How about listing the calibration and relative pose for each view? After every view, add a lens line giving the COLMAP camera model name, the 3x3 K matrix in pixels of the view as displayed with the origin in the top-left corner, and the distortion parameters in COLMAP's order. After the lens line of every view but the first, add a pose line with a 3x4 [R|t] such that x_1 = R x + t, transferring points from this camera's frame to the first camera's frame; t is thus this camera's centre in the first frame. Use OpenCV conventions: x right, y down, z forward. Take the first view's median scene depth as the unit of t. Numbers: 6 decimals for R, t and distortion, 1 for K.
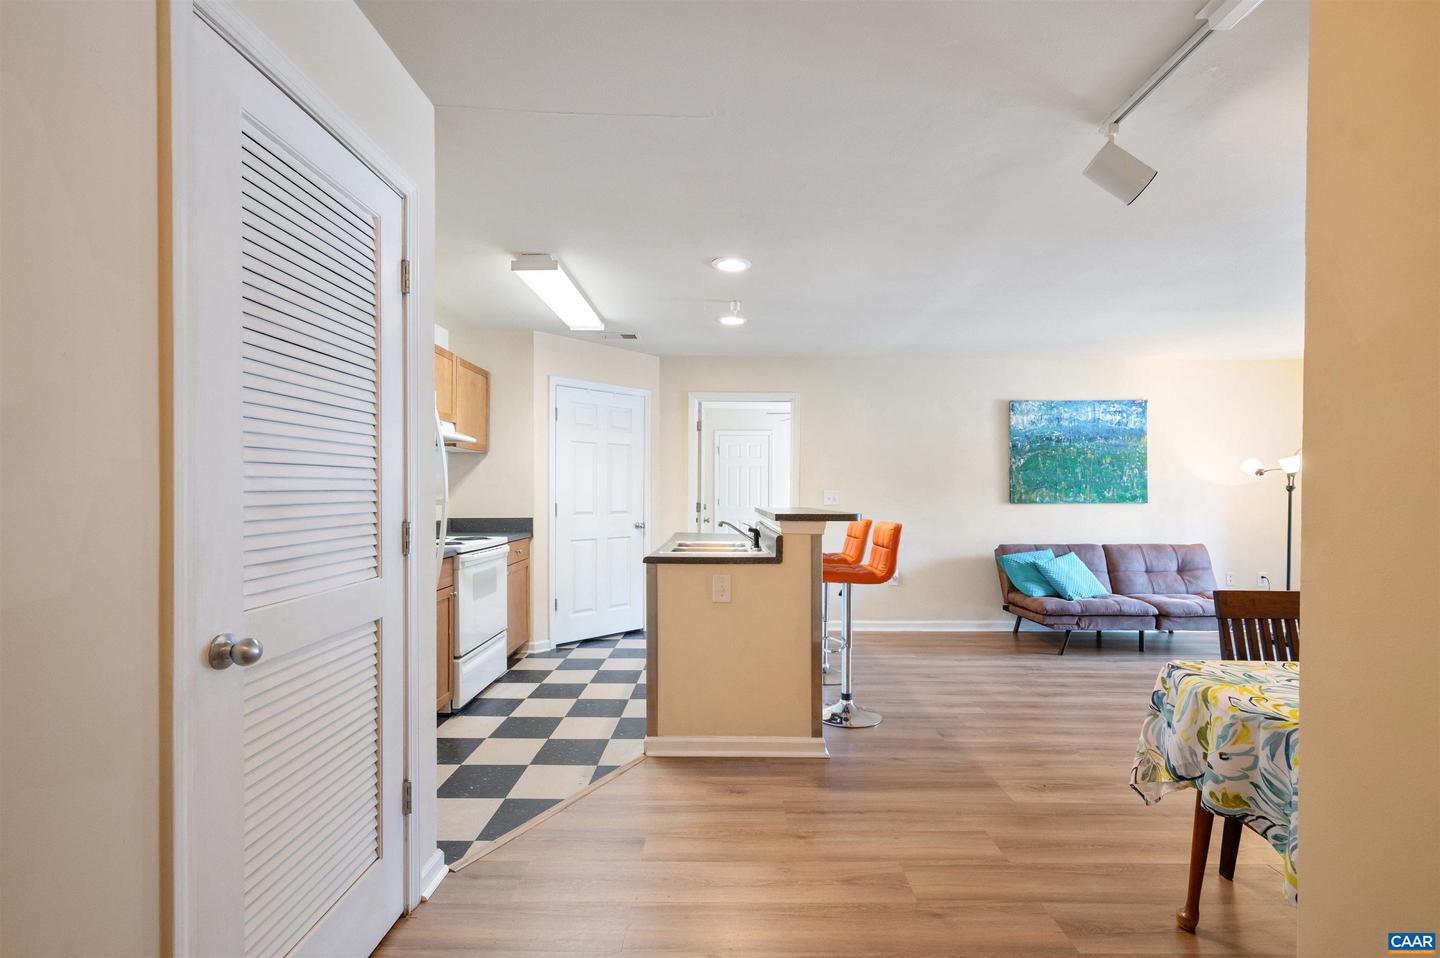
lens RADIAL K [[634.5, 0, 718.0], [0, 634.5, 494.2], [0, 0, 1]] dist [-0.000768, -0.000008]
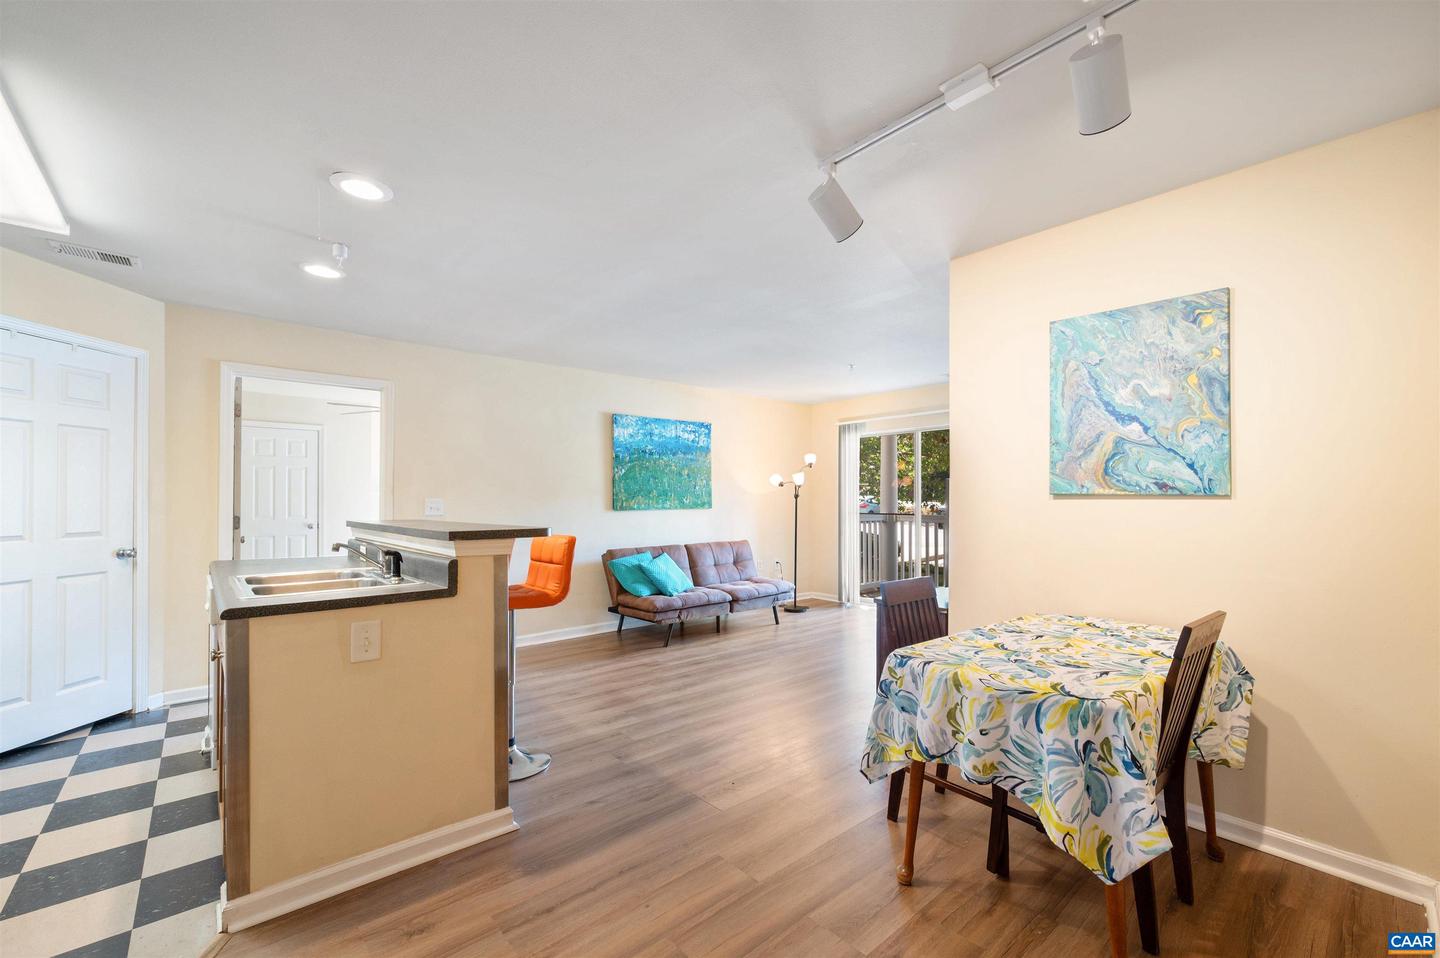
lens RADIAL K [[601.6, 0, 719.5], [0, 601.6, 496.8], [0, 0, 1]] dist [-0.000334, -0.000559]
pose [[0.749402, -0.001173, 0.662114, -0.086686], [0.005351, 0.999977, -0.004285, -0.003806], [-0.662094, 0.006754, 0.749391, 0.150314]]
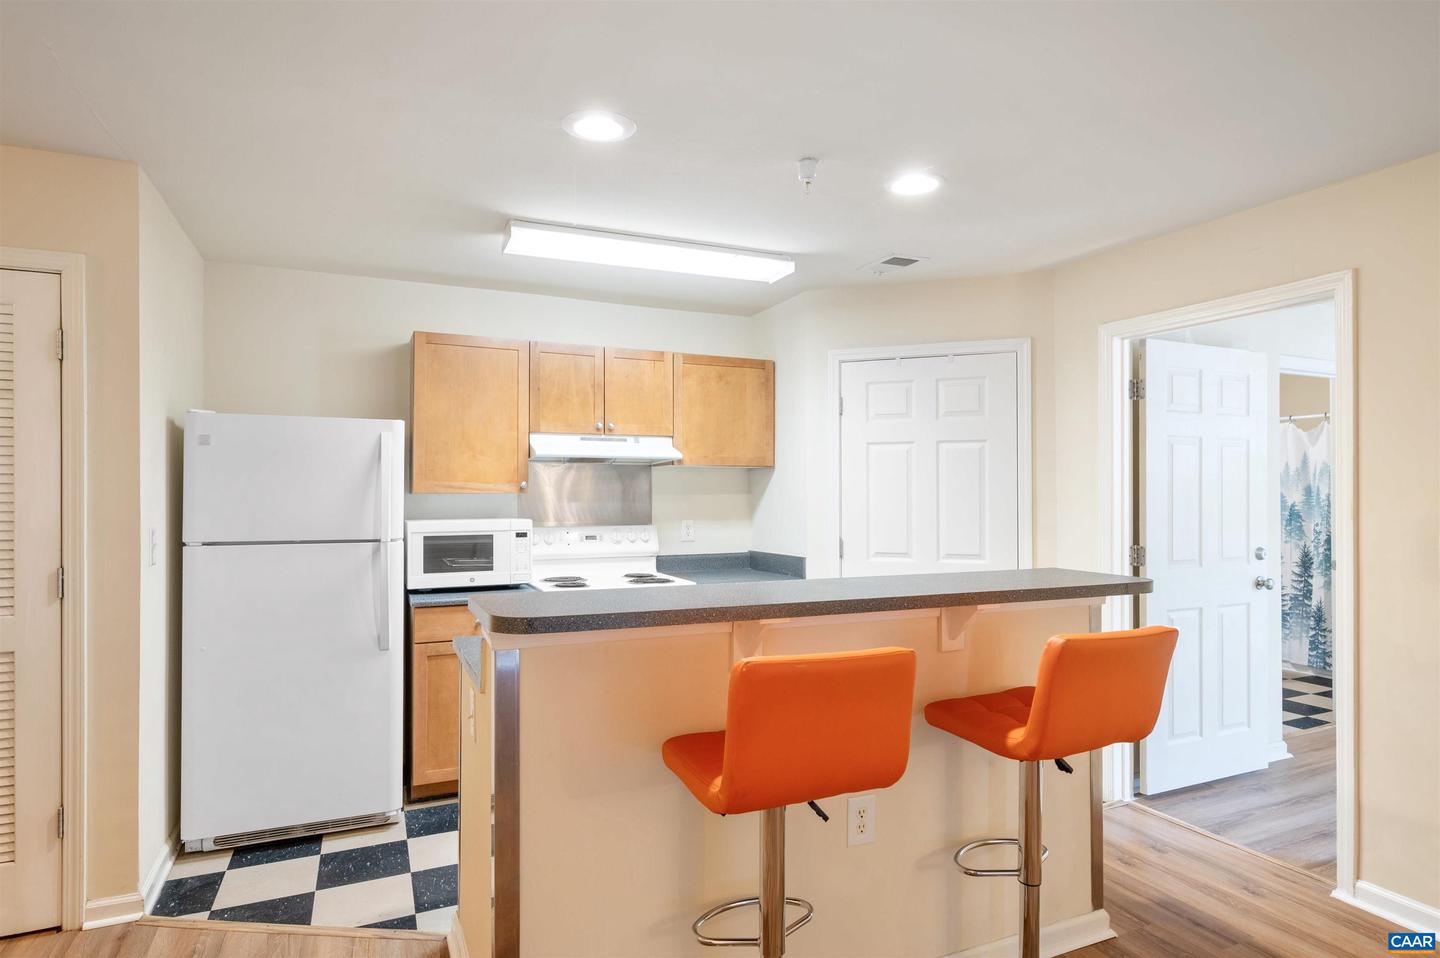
lens RADIAL K [[783.0, 0, 726.2], [0, 783.0, 490.9], [0, 0, 1]] dist [-0.003112, 0.000379]
pose [[0.425537, -0.007713, -0.904908, 0.458719], [-0.000626, 0.999961, -0.008817, -0.029113], [0.904941, 0.004319, 0.425515, 0.556735]]
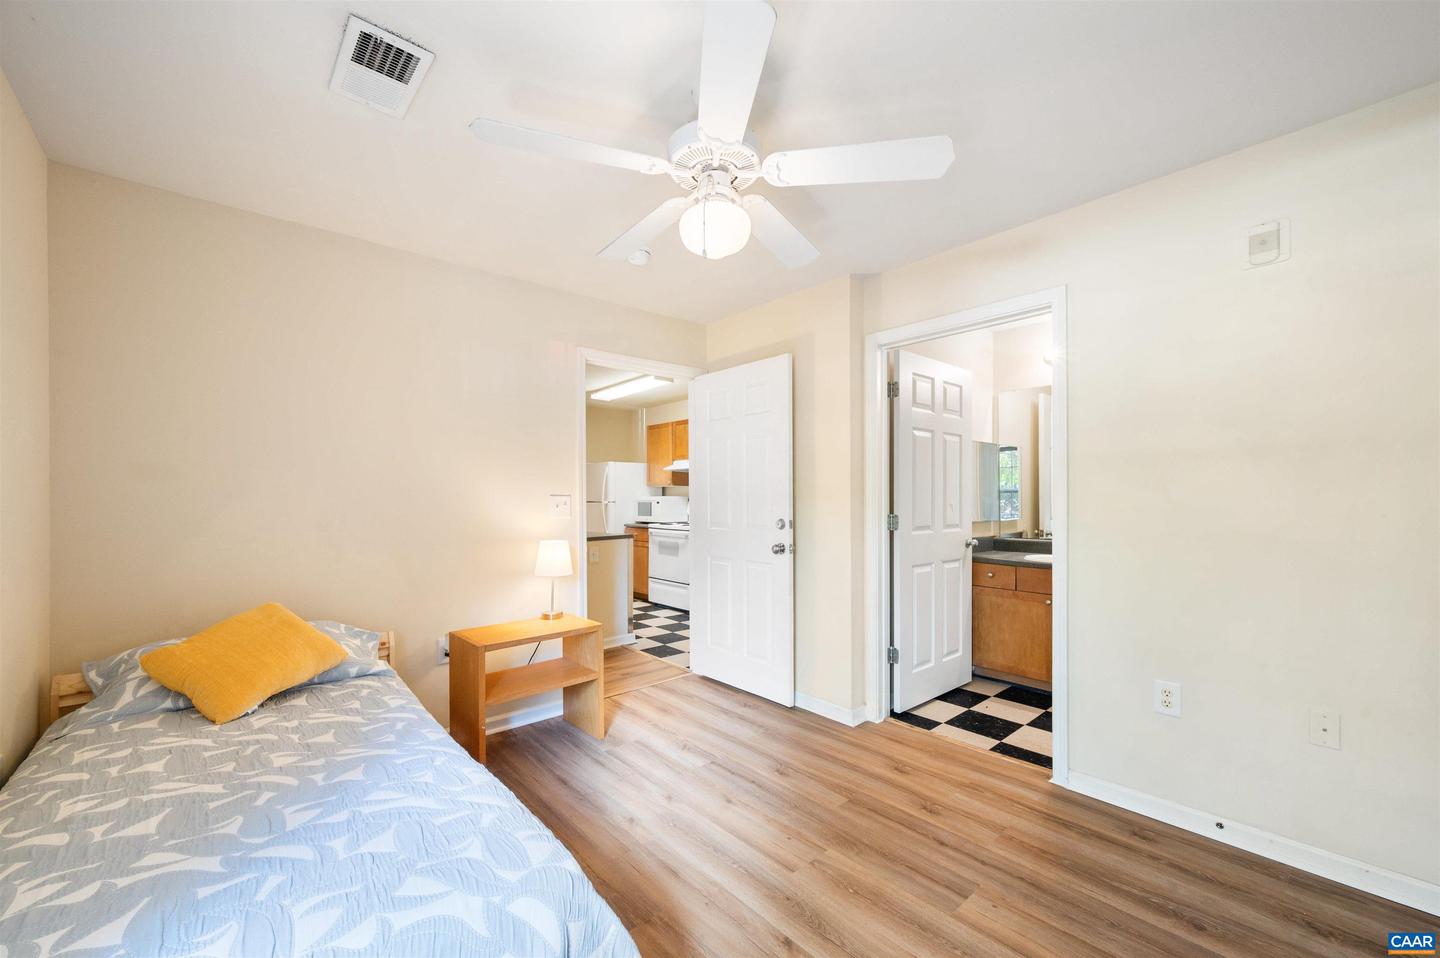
lens RADIAL K [[580.8, 0, 715.1], [0, 580.8, 486.8], [0, 0, 1]] dist [0.001570, 0.000203]
pose [[-0.756475, -0.013068, -0.653892, 0.494749], [-0.001425, 0.999831, -0.018333, -0.005065], [0.654021, -0.012936, -0.756366, 1.866310]]
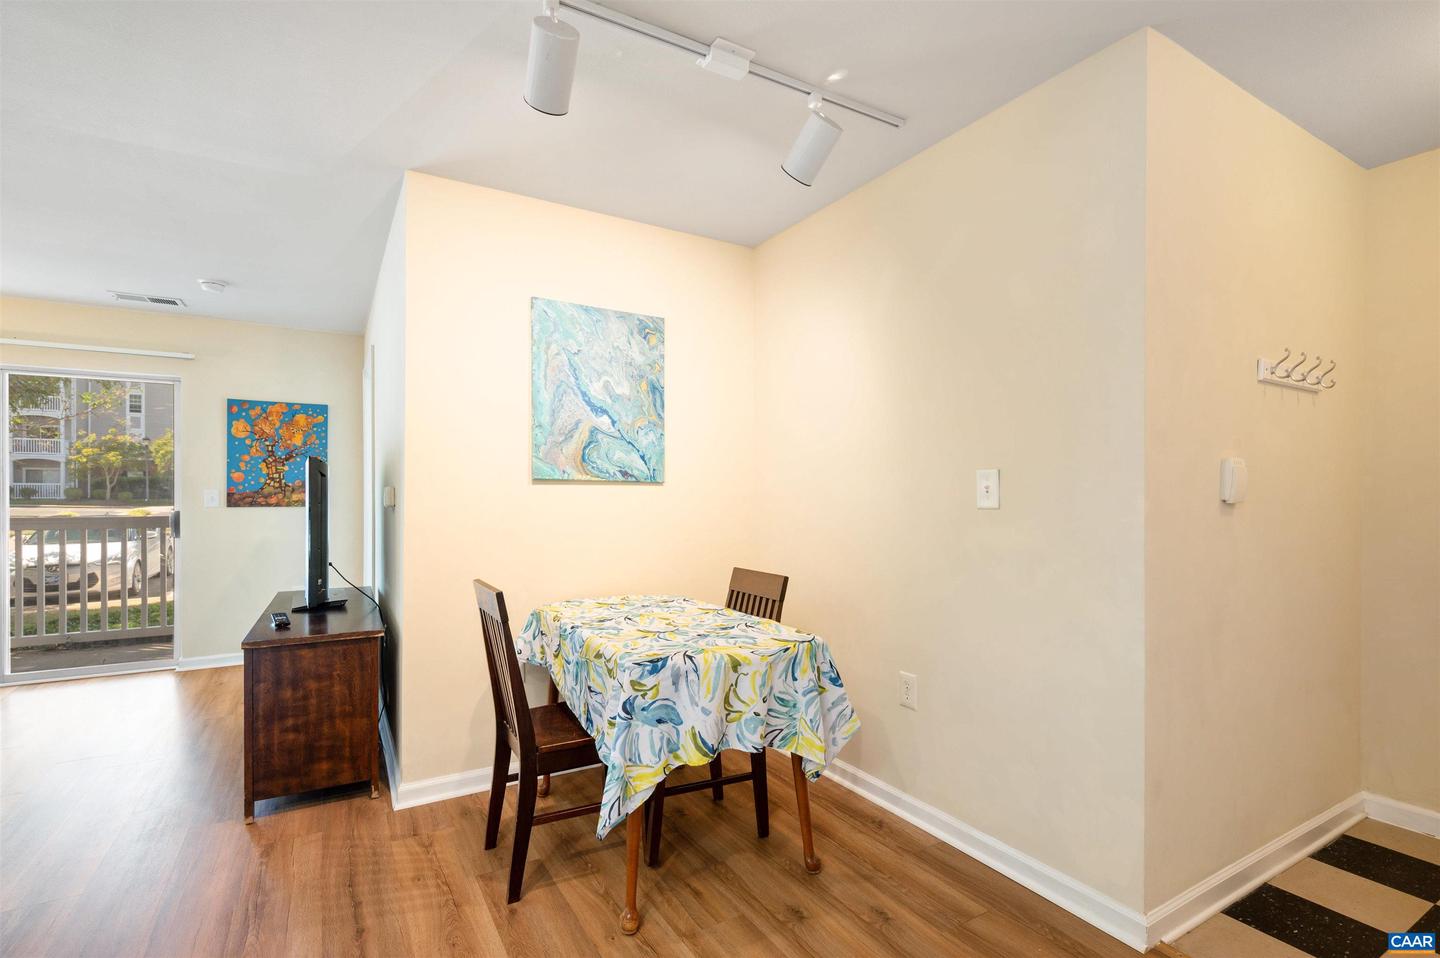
lens RADIAL K [[668.7, 0, 723.0], [0, 668.7, 500.6], [0, 0, 1]] dist [-0.000471, -0.000208]
pose [[-0.515352, -0.008438, 0.856937, -0.076201], [0.001675, 0.999940, 0.010854, 0.005836], [-0.856977, 0.007029, -0.515307, 0.523394]]
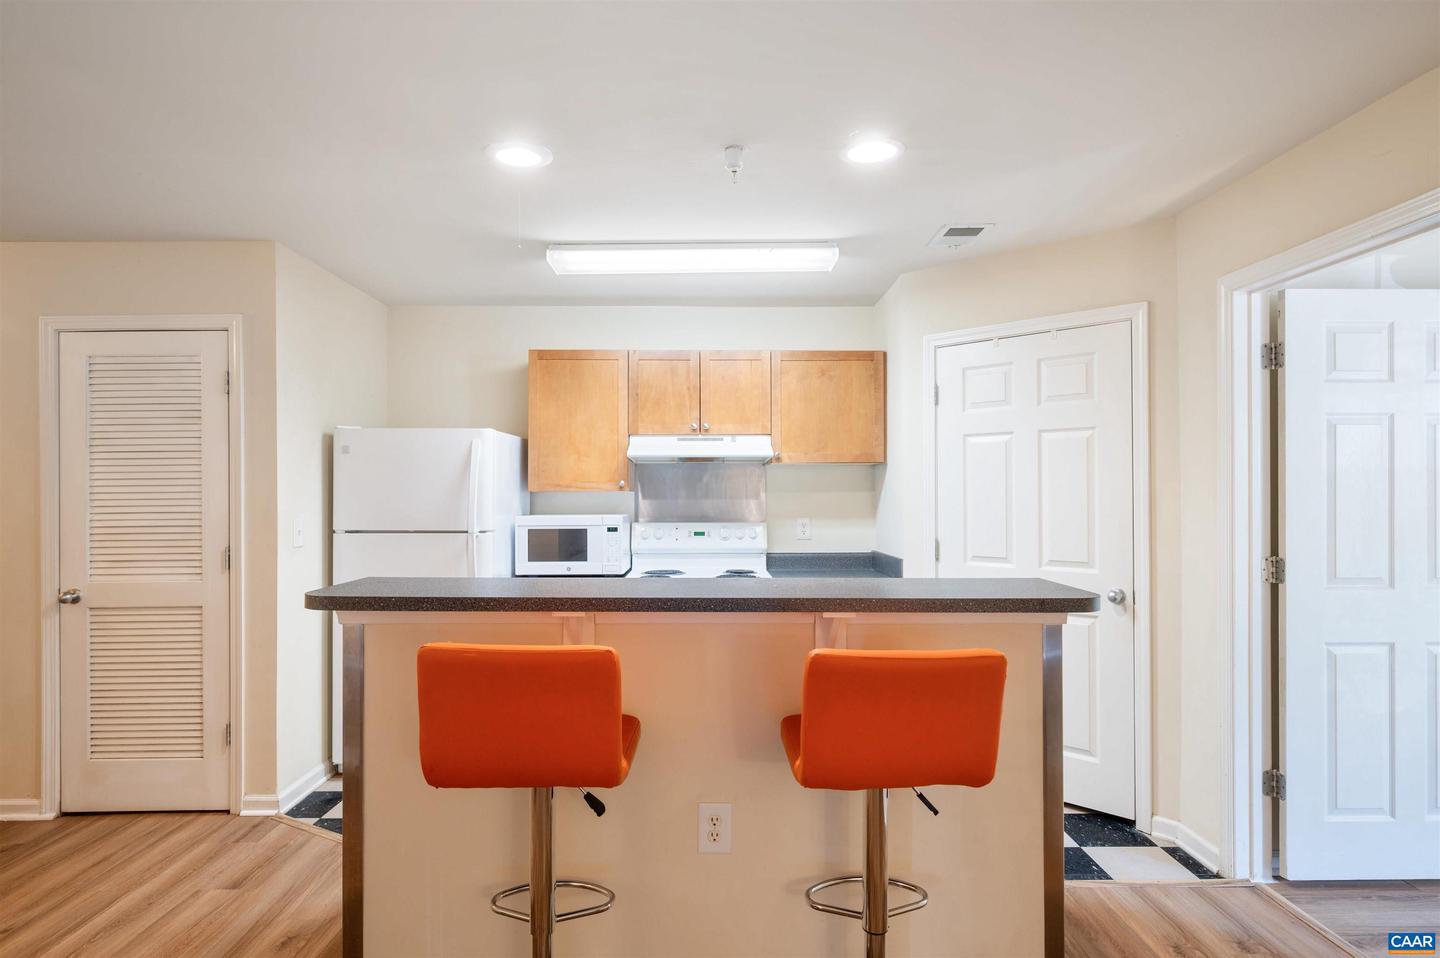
lens RADIAL K [[783.0, 0, 726.2], [0, 783.0, 490.9], [0, 0, 1]] dist [-0.003112, 0.000379]
pose [[0.026812, -0.006175, -0.999621, 0.517015], [-0.000887, 0.999980, -0.006202, -0.028709], [0.999640, 0.001053, 0.026806, 0.802261]]
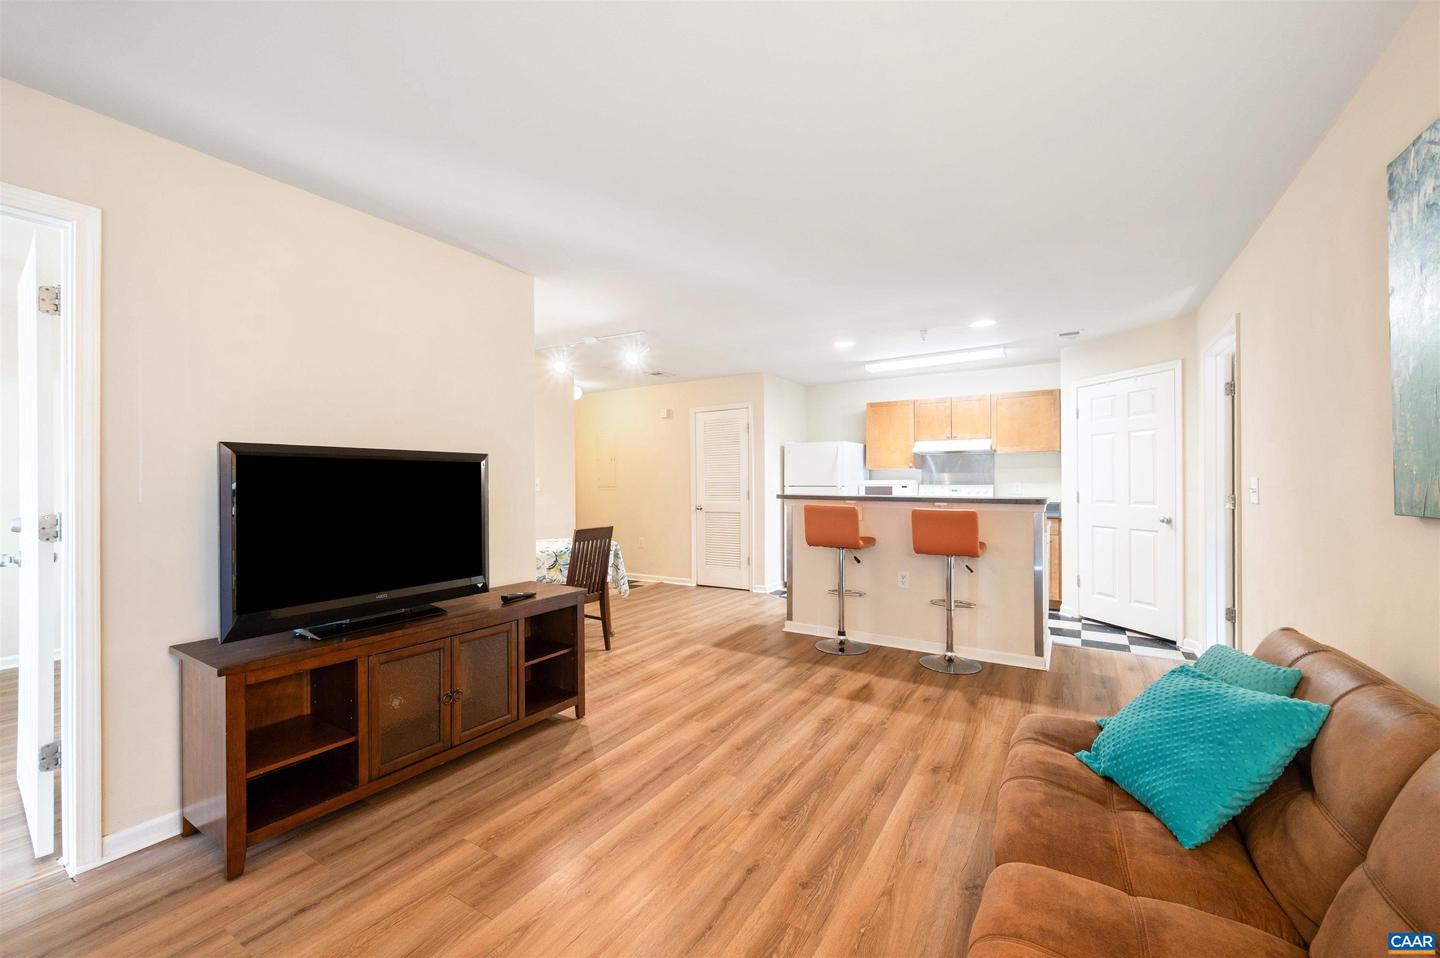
lens RADIAL K [[580.8, 0, 715.1], [0, 580.8, 486.8], [0, 0, 1]] dist [0.001570, 0.000203]
pose [[-0.529064, 0.003639, -0.848574, 1.008708], [-0.002081, 0.999982, 0.005586, 0.001139], [0.848579, 0.004721, -0.529047, 1.033516]]
